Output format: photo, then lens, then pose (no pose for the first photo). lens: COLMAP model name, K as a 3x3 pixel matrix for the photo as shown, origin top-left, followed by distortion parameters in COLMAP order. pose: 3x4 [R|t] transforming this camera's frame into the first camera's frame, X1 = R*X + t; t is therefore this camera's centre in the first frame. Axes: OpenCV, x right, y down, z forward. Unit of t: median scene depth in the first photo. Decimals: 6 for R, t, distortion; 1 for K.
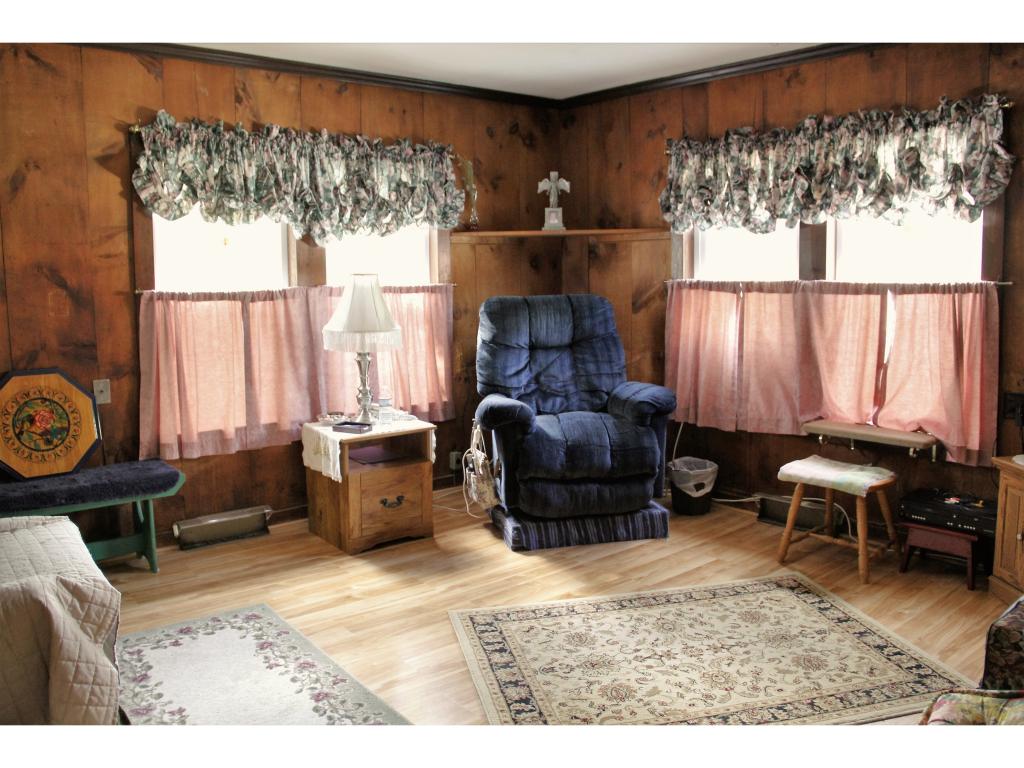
lens RADIAL K [[847.7, 0, 510.9], [0, 847.7, 378.9], [0, 0, 1]] dist [-0.133335, 0.077267]
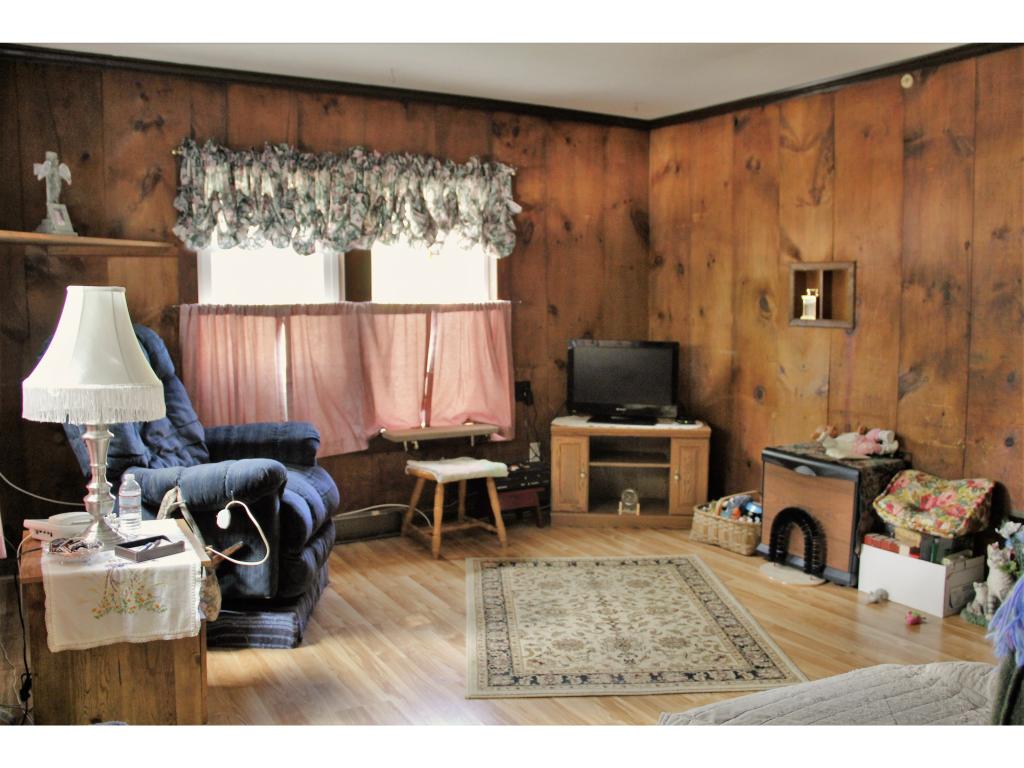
lens RADIAL K [[893.5, 0, 510.8], [0, 893.5, 382.4], [0, 0, 1]] dist [-0.133545, 0.016128]
pose [[0.172792, -0.081133, 0.981611, -0.650041], [0.121406, 0.990756, 0.060518, -0.056422], [-0.977447, 0.108716, 0.181045, 0.558726]]
